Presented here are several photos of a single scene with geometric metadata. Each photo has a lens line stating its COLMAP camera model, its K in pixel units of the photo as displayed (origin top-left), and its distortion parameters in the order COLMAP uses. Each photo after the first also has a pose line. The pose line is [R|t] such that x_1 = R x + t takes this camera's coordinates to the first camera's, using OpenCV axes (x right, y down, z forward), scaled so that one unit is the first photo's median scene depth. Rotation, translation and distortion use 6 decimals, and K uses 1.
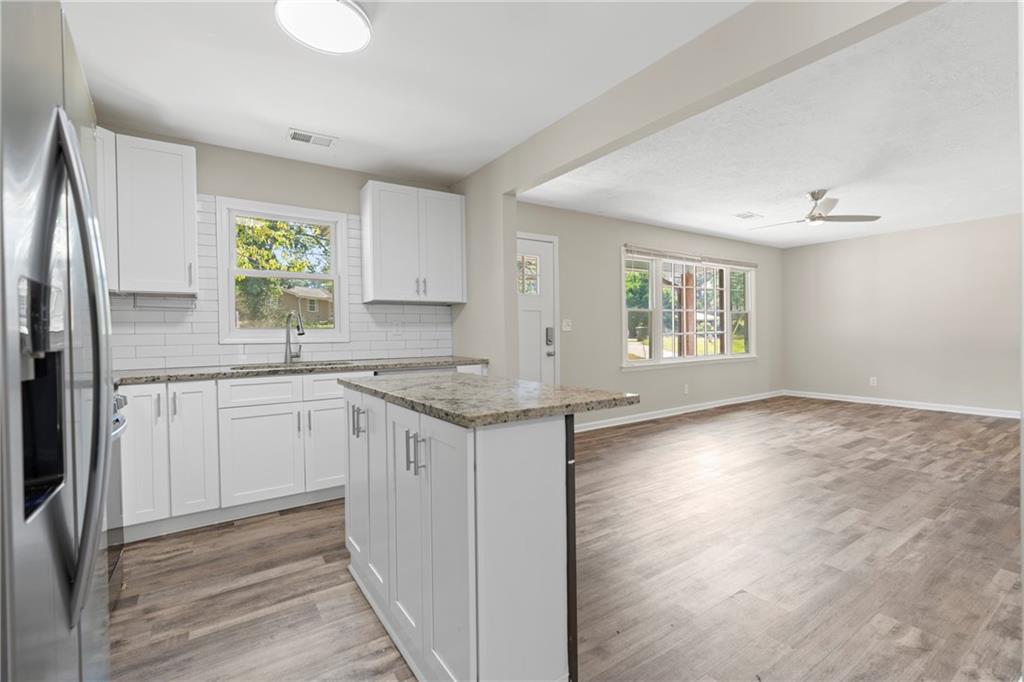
lens RADIAL K [[456.5, 0, 516.6], [0, 456.5, 337.9], [0, 0, 1]] dist [-0.001050, 0.000020]
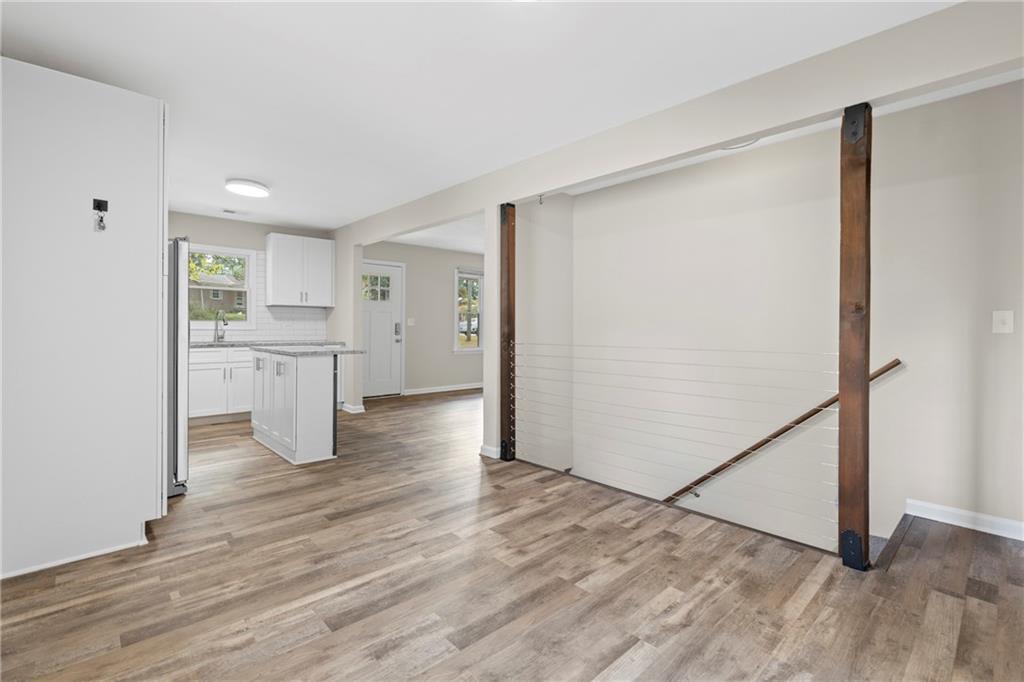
lens RADIAL K [[468.5, 0, 509.5], [0, 468.5, 325.5], [0, 0, 1]] dist [-0.001360, 0.000338]
pose [[0.989472, 0.021129, 0.143172, 0.300853], [-0.019301, 0.999714, -0.014141, -0.000465], [-0.143429, 0.011229, 0.989597, -0.815535]]
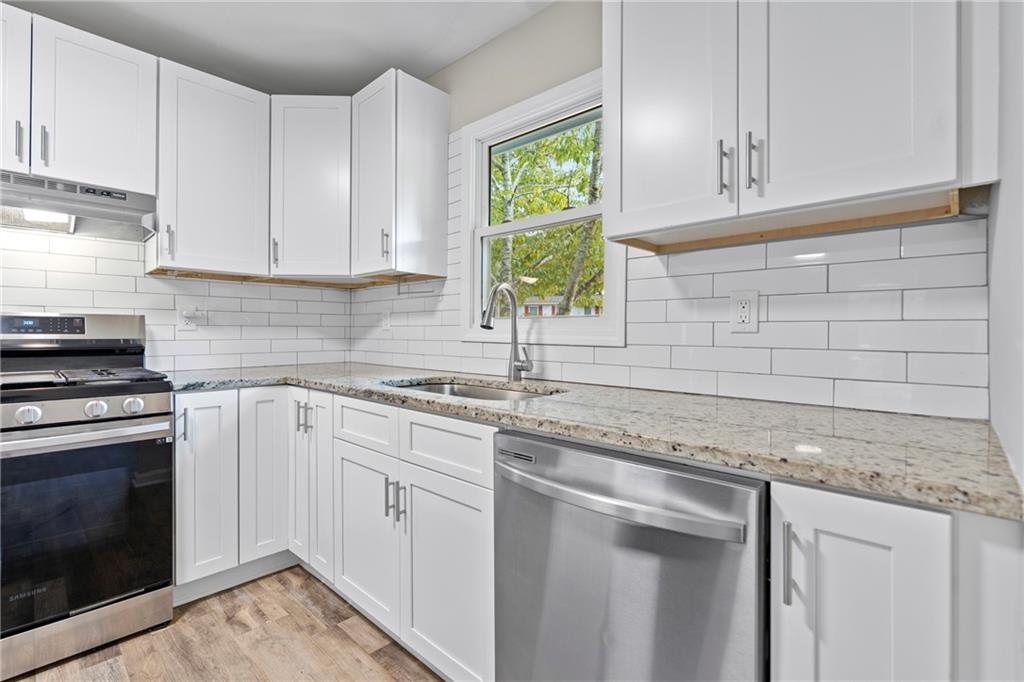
lens RADIAL K [[470.0, 0, 510.1], [0, 470.0, 334.7], [0, 0, 1]] dist [-0.009309, 0.001135]
pose [[0.216308, 0.019649, -0.976127, 0.054367], [-0.015935, 0.999735, 0.016593, -0.008372], [0.976195, 0.011965, 0.216564, 0.848191]]
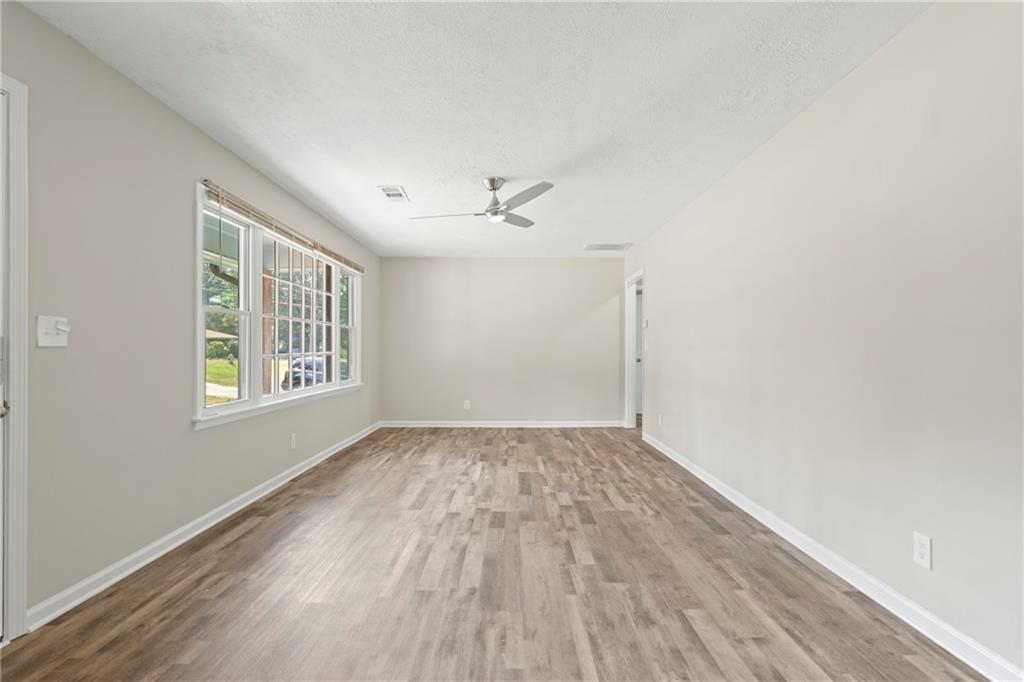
lens RADIAL K [[459.2, 0, 515.5], [0, 459.2, 350.6], [0, 0, 1]] dist [-0.010475, 0.000548]
pose [[0.554565, 0.014377, 0.832016, 0.012316], [0.000264, 0.999848, -0.017453, -0.006846], [-0.832140, 0.009899, 0.554477, 0.673169]]
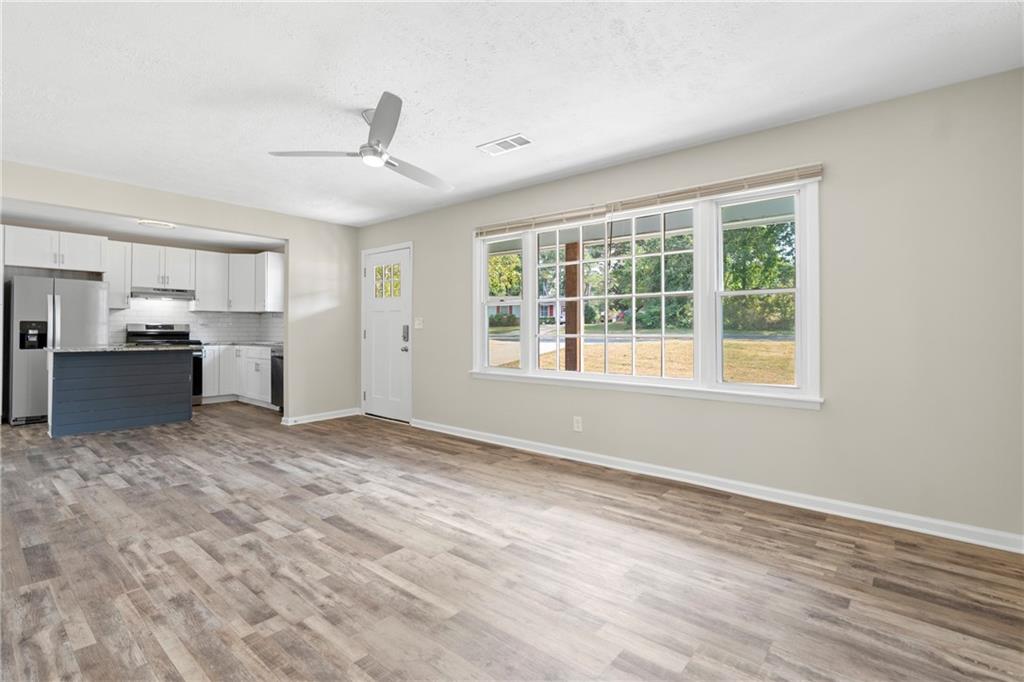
lens RADIAL K [[470.0, 0, 510.1], [0, 470.0, 334.7], [0, 0, 1]] dist [-0.009309, 0.001135]
pose [[0.278849, 0.025303, -0.960002, 1.728093], [-0.019897, 0.999590, 0.020567, -0.039945], [0.960129, 0.013366, 0.279238, 1.292900]]
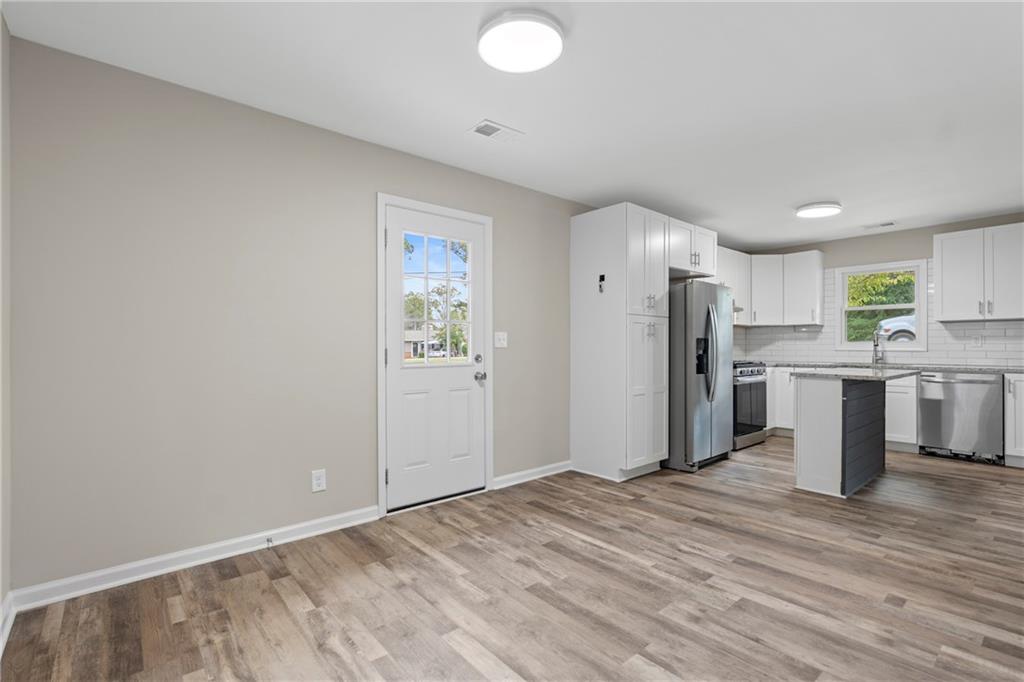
lens RADIAL K [[469.2, 0, 522.1], [0, 469.2, 345.9], [0, 0, 1]] dist [-0.000028, 0.000698]
pose [[0.124168, 0.012779, -0.992179, 0.949921], [-0.010522, 0.999878, 0.011561, -0.011597], [0.992205, 0.009004, 0.124287, -0.418225]]
